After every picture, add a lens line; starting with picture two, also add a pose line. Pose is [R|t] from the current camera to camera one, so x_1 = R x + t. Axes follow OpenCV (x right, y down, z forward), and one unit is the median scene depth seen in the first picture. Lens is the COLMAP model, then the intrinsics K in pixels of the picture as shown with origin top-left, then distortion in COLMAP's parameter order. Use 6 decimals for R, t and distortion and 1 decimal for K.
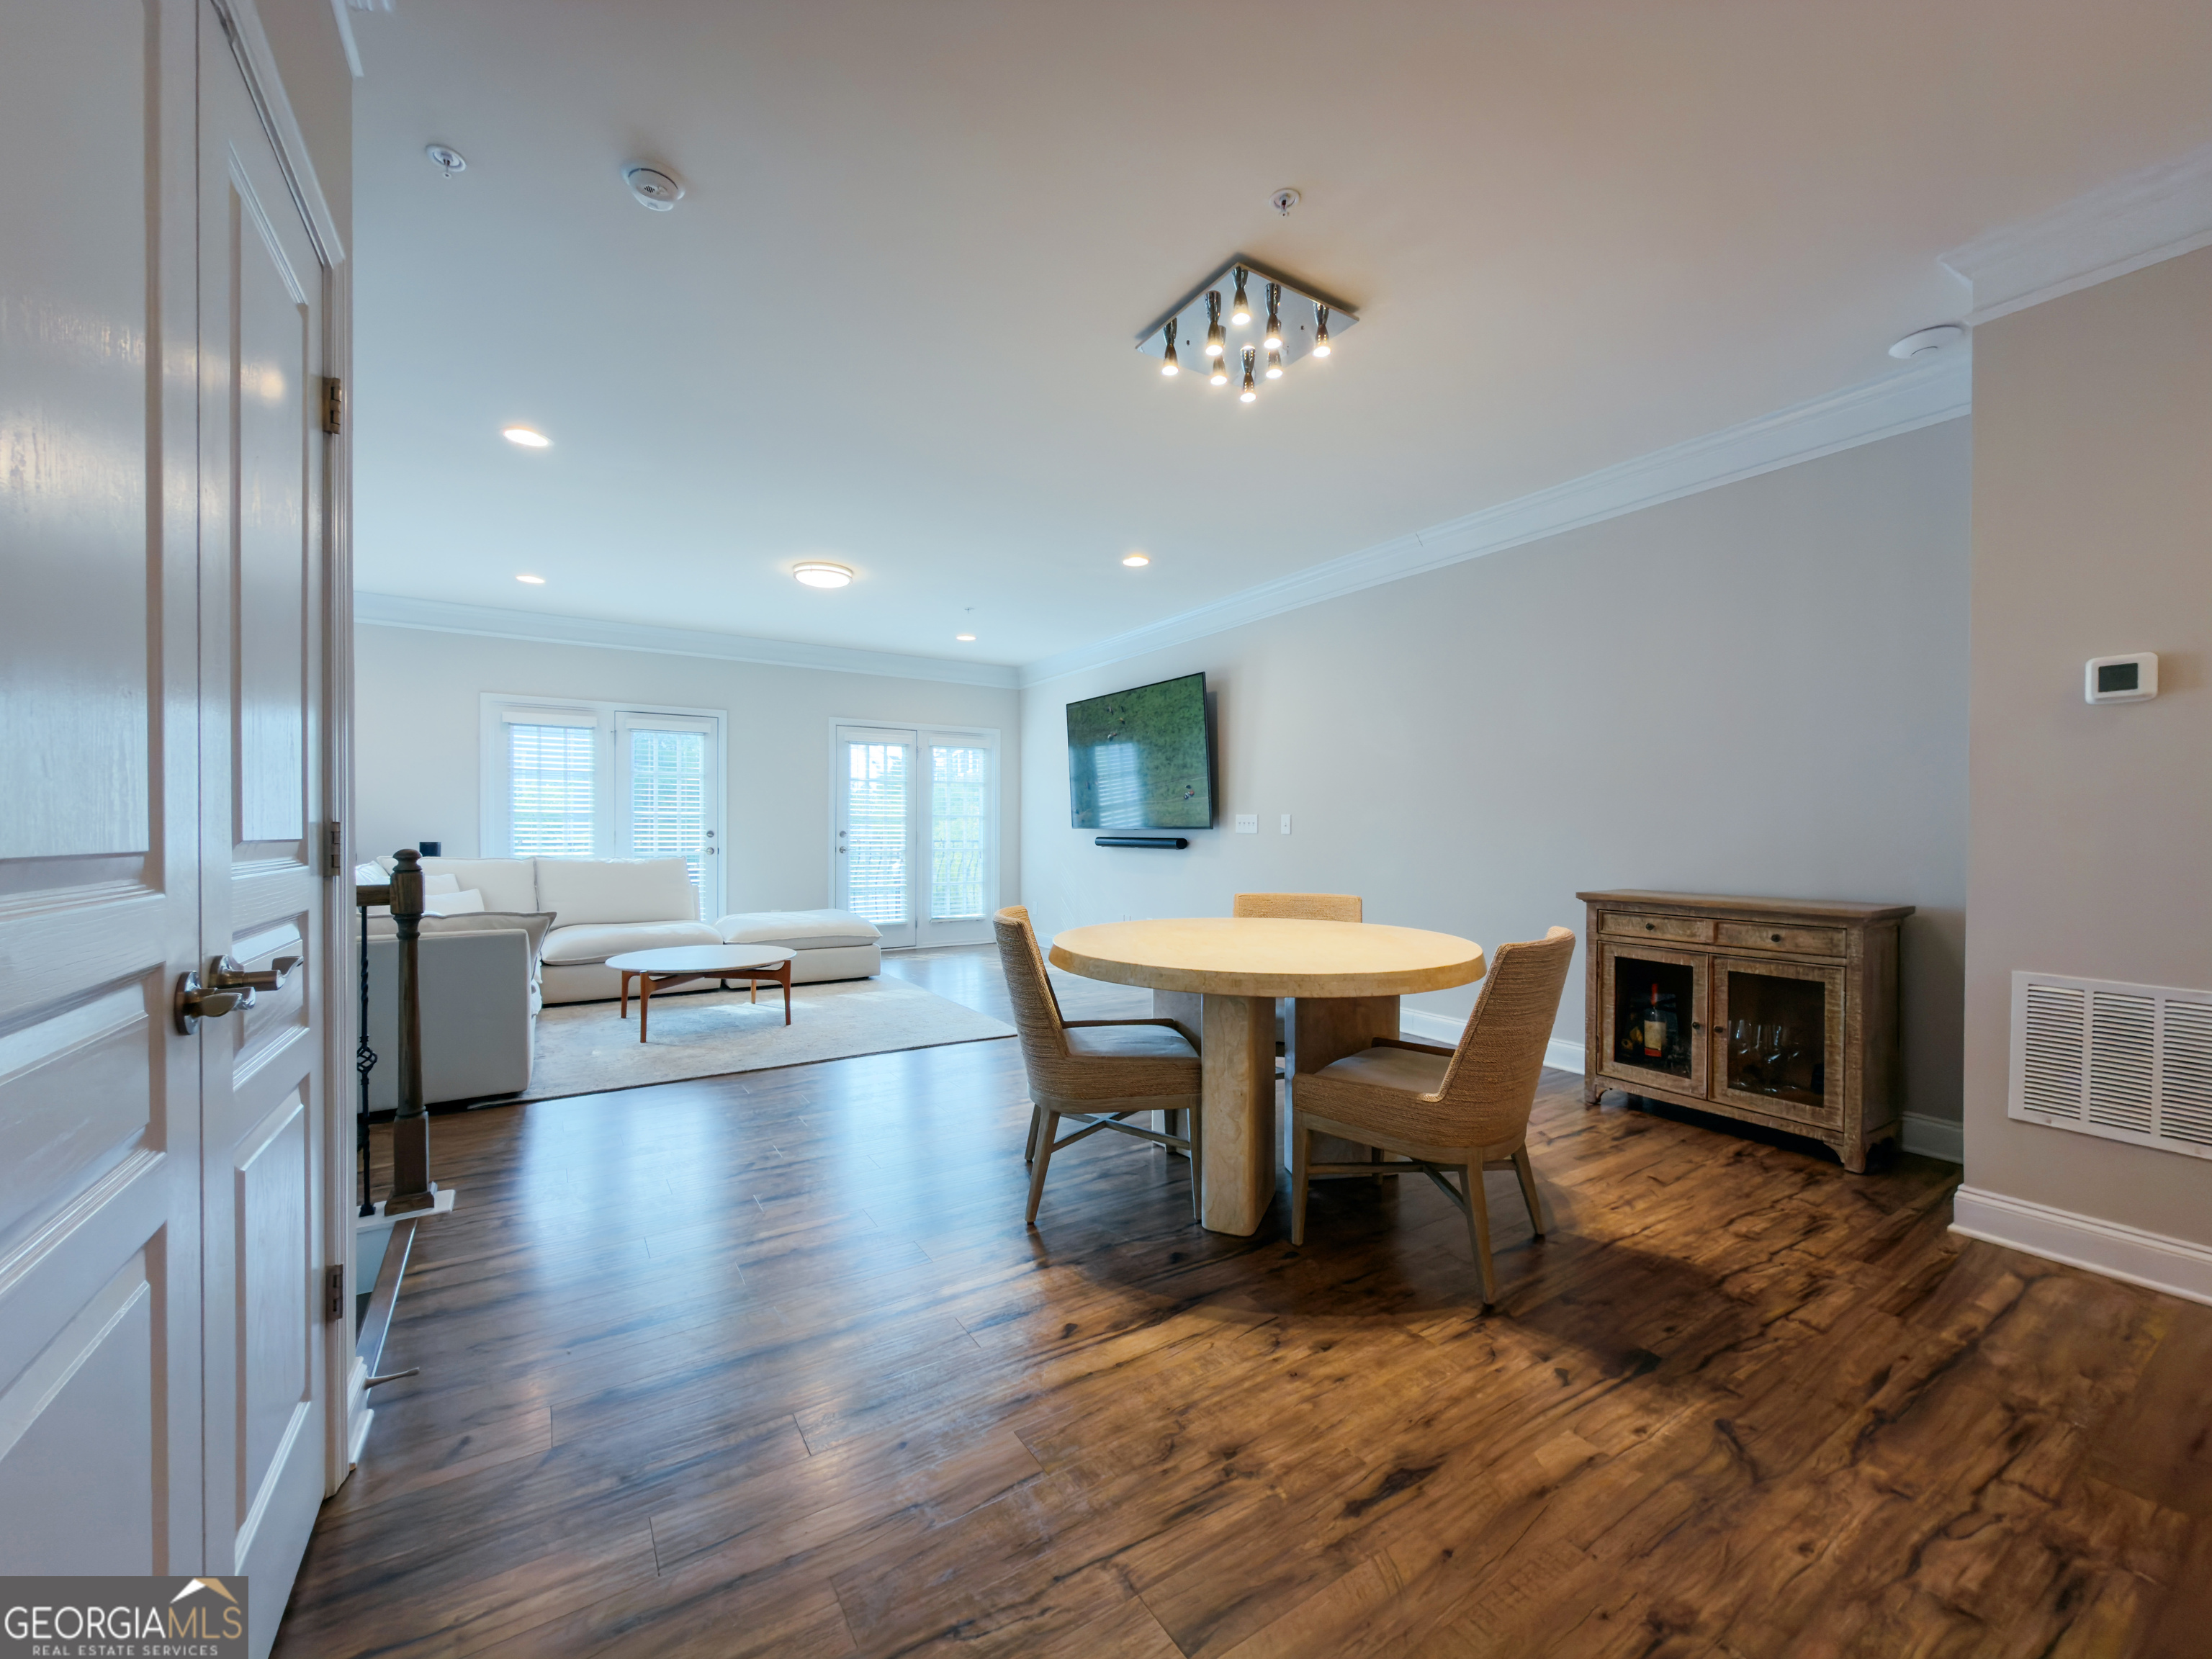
lens RADIAL K [[886.6, 0, 1106.0], [0, 886.6, 829.5], [0, 0, 1]] dist [0.002062, 0.000507]
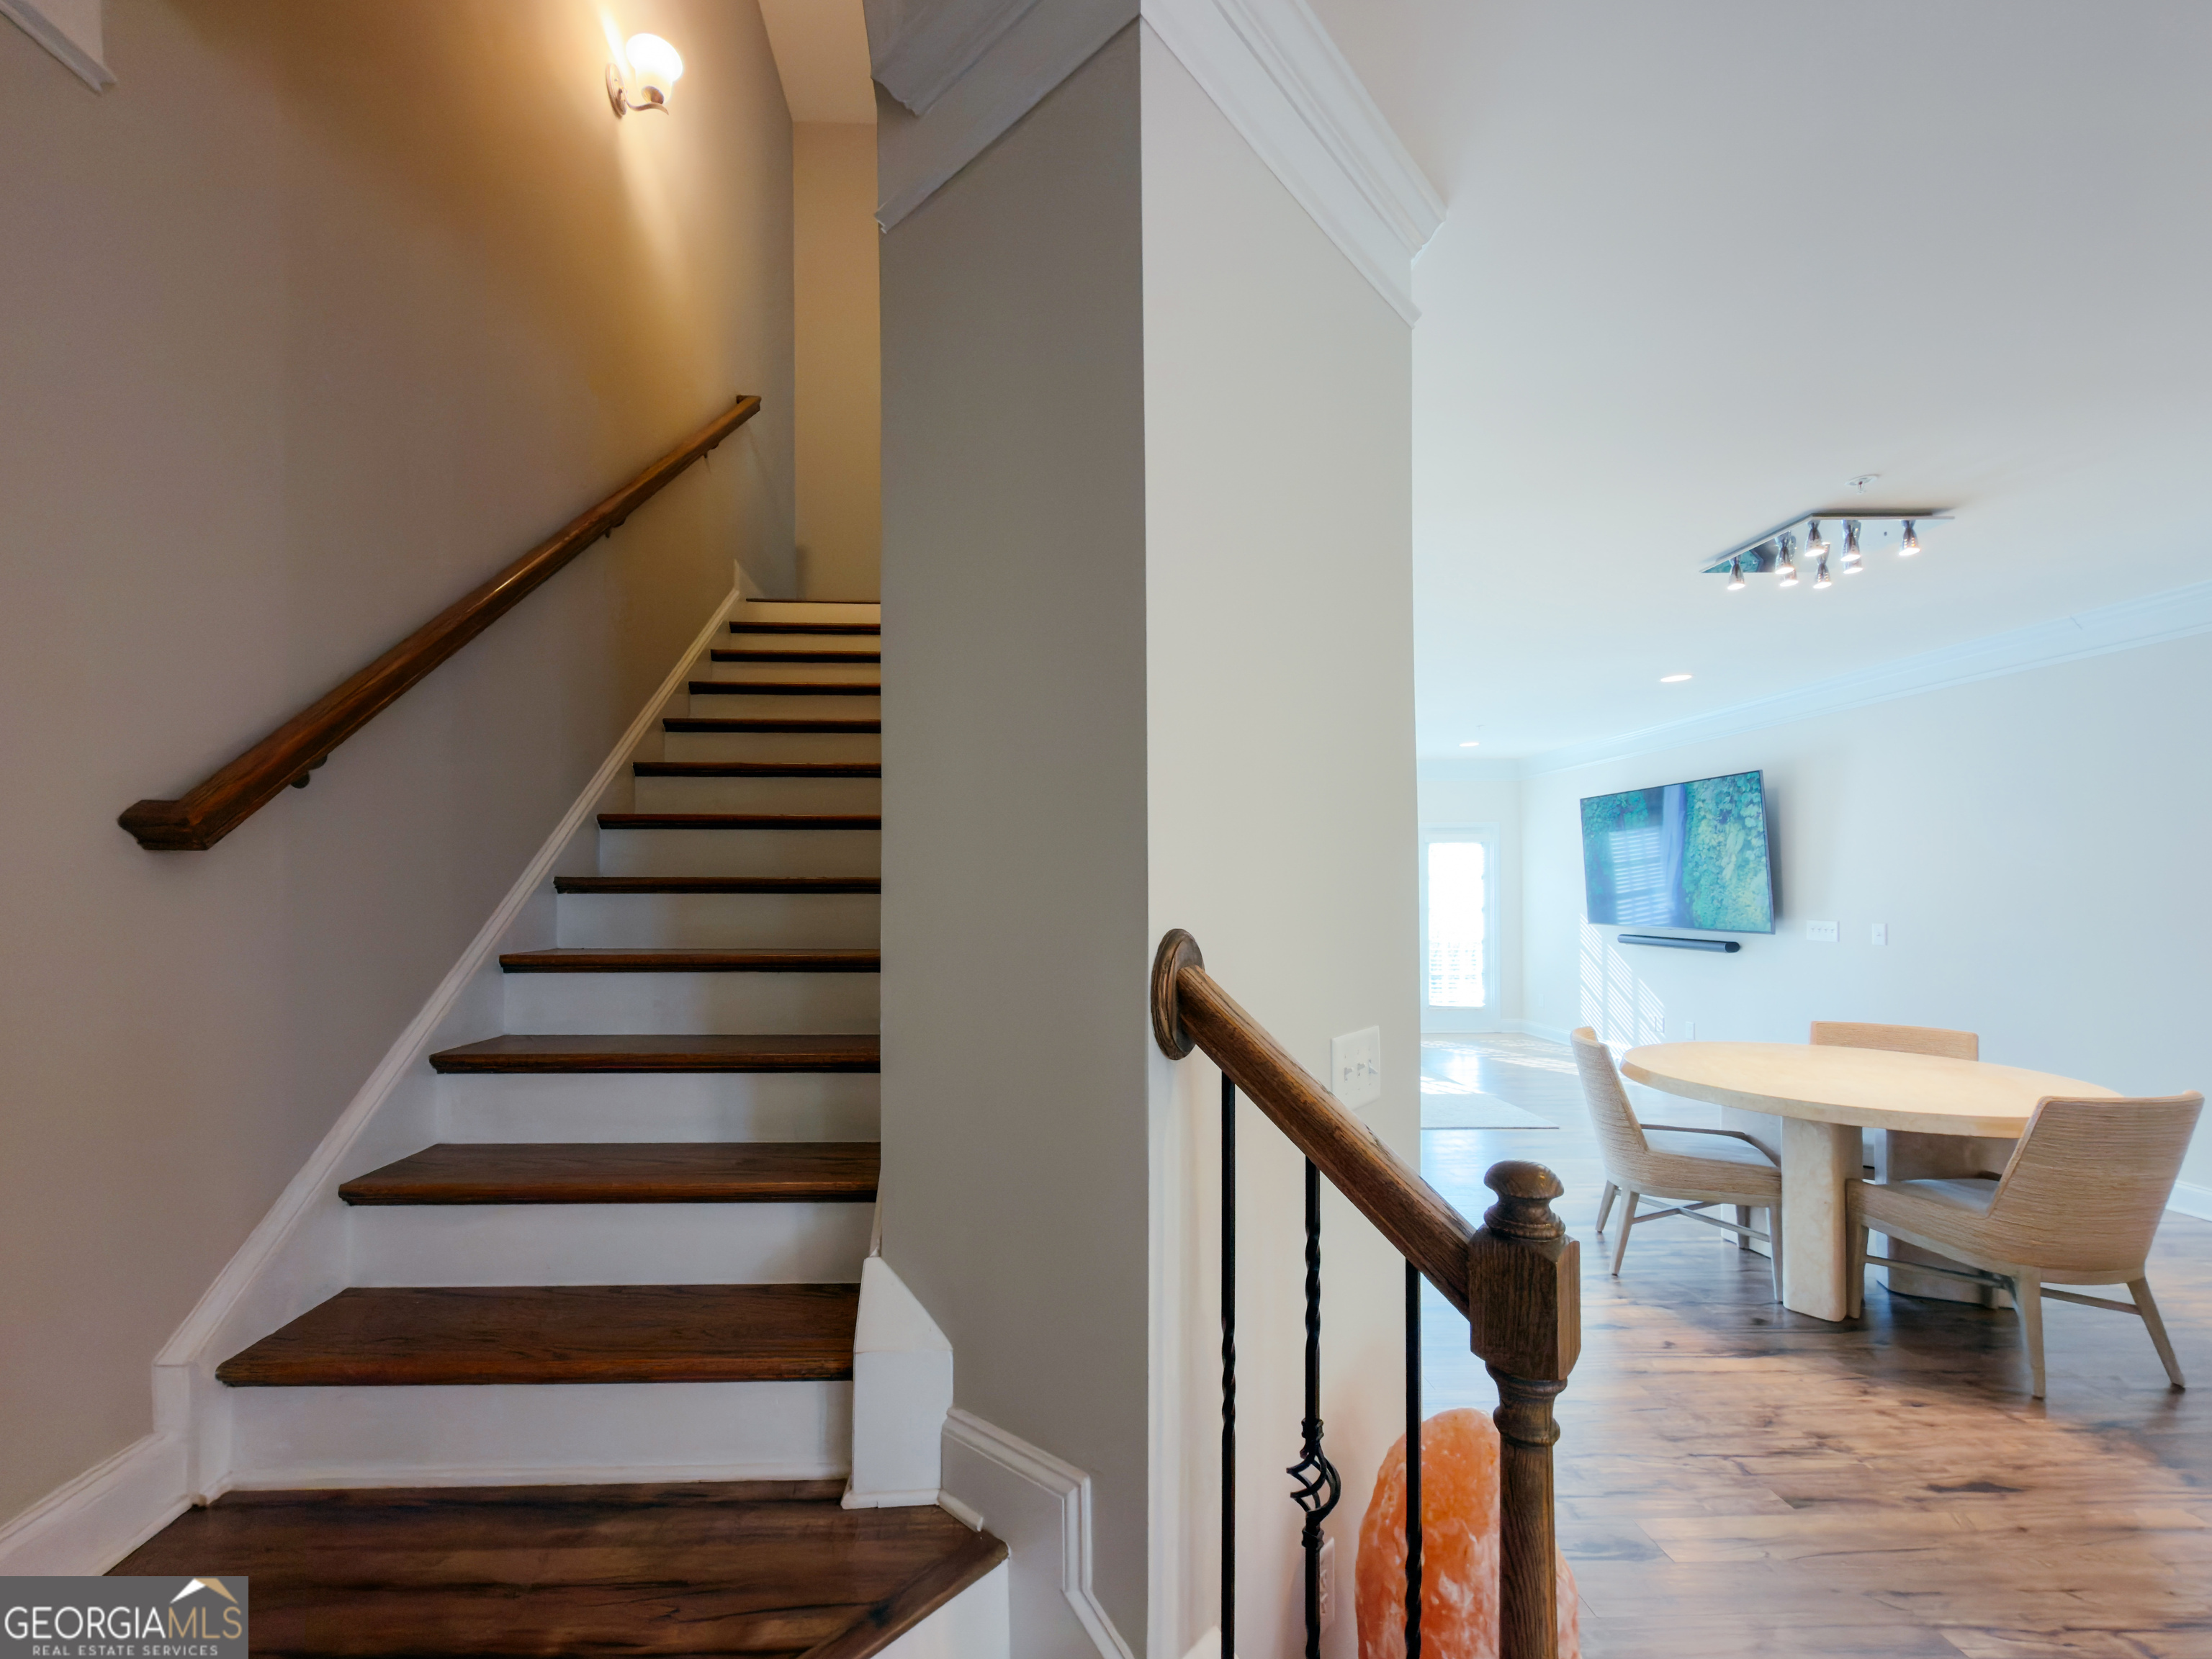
lens RADIAL K [[906.8, 0, 1021.4], [0, 906.8, 890.9], [0, 0, 1]] dist [-0.017694, 0.005292]
pose [[0.843921, -0.010805, -0.536359, -0.107047], [0.010176, 0.999940, -0.004134, -0.125798], [0.536371, -0.001969, 0.843980, -0.588809]]
